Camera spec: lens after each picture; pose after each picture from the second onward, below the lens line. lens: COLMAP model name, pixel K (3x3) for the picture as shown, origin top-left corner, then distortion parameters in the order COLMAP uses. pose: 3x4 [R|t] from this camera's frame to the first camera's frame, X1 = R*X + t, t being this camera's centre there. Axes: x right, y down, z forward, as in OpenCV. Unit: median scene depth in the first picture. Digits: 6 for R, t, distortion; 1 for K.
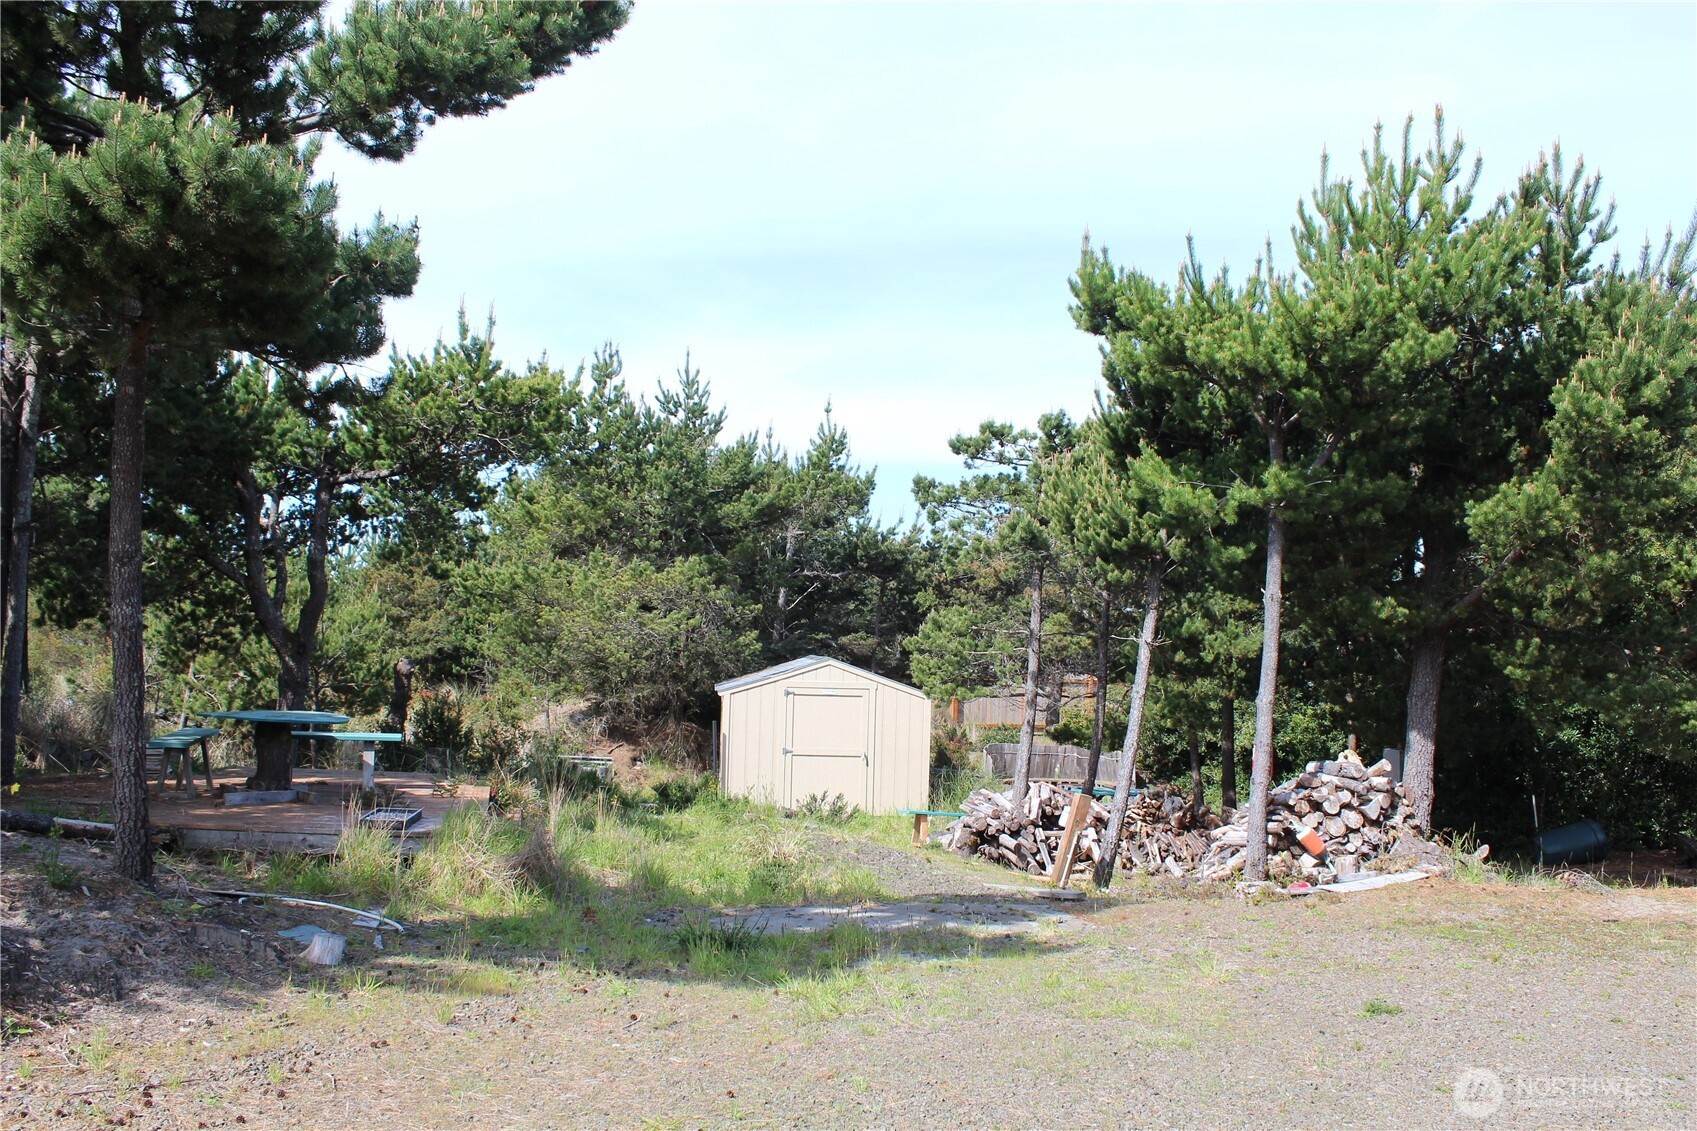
lens RADIAL K [[1413.0, 0, 851.2], [0, 1413.0, 576.7], [0, 0, 1]] dist [-0.158085, 0.130776]
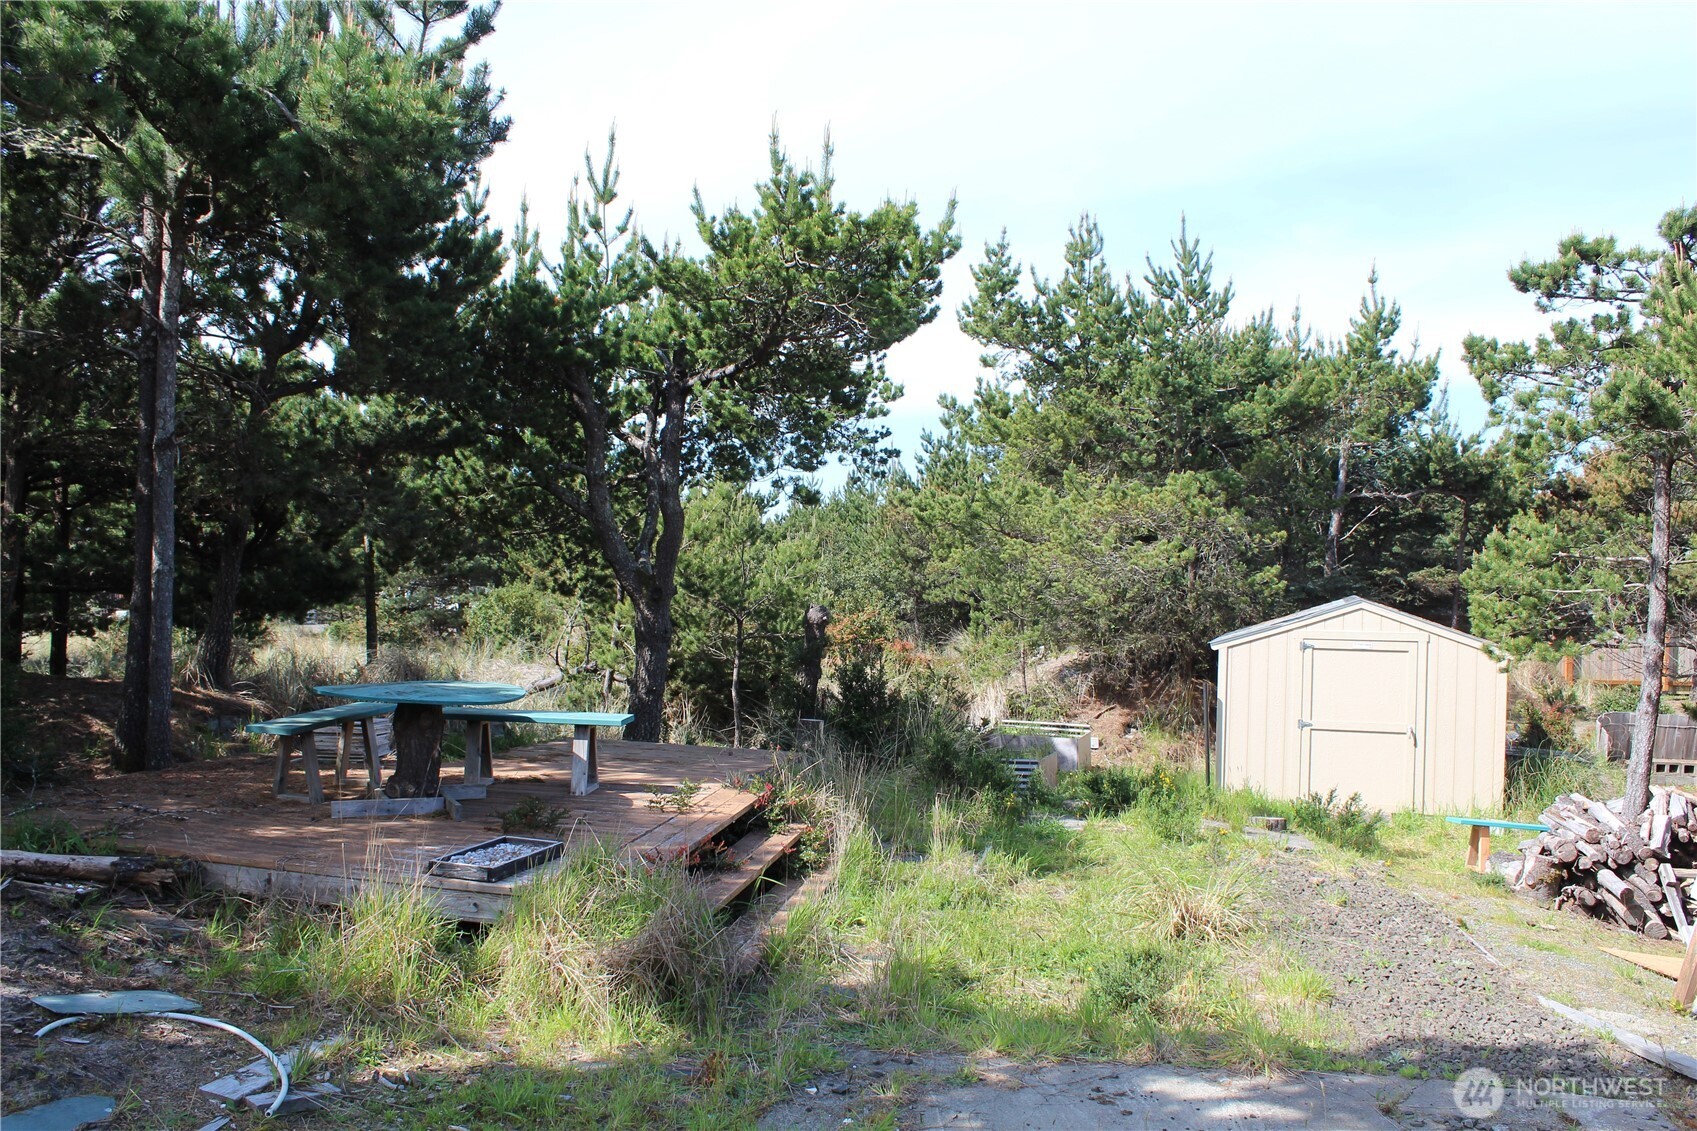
lens RADIAL K [[1413.0, 0, 853.0], [0, 1413.0, 578.5], [0, 0, 1]] dist [-0.158085, 0.130776]
pose [[0.911654, -0.010399, -0.410827, 0.037769], [0.028209, 0.998905, 0.037314, 0.011158], [0.409989, -0.045606, 0.910949, 0.215281]]
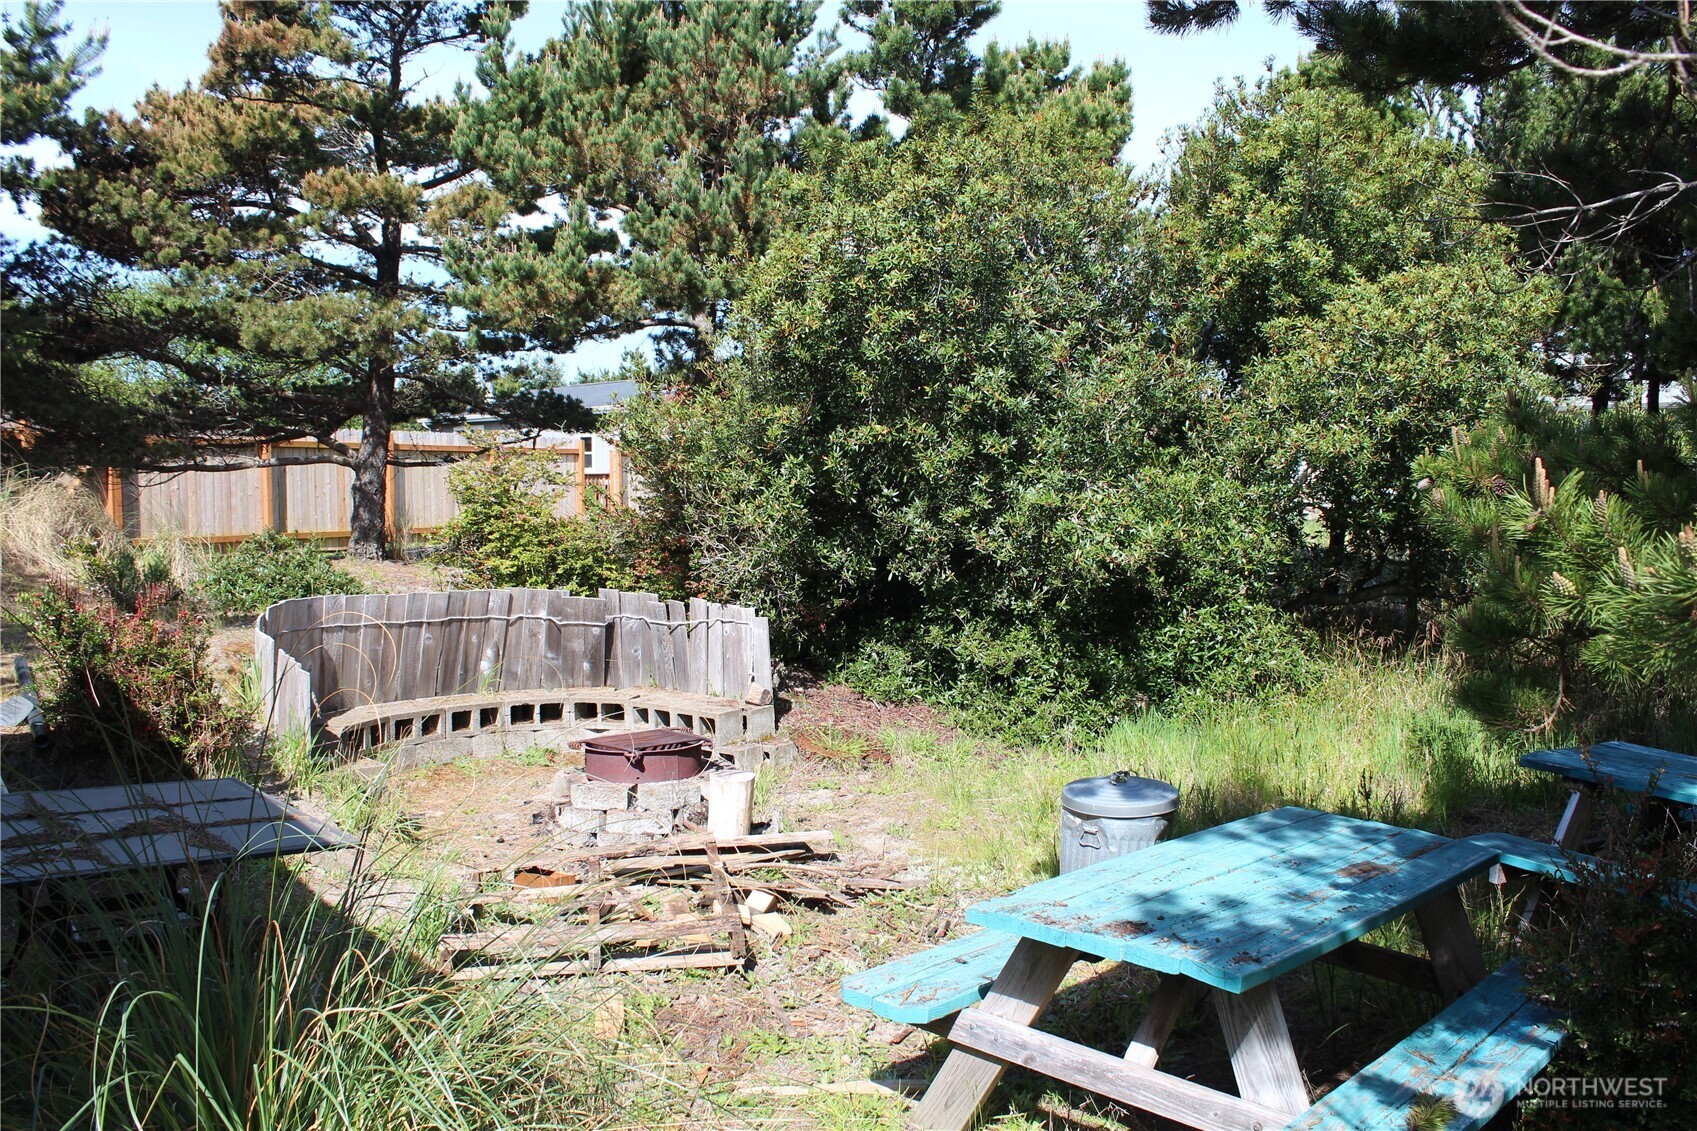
lens RADIAL K [[1413.0, 0, 852.3], [0, 1413.0, 573.6], [0, 0, 1]] dist [-0.158085, 0.130776]
pose [[0.837036, -0.063398, 0.543463, 0.056457], [-0.012629, 0.990761, 0.135029, 0.089892], [-0.547003, -0.119888, 0.828502, 0.854683]]
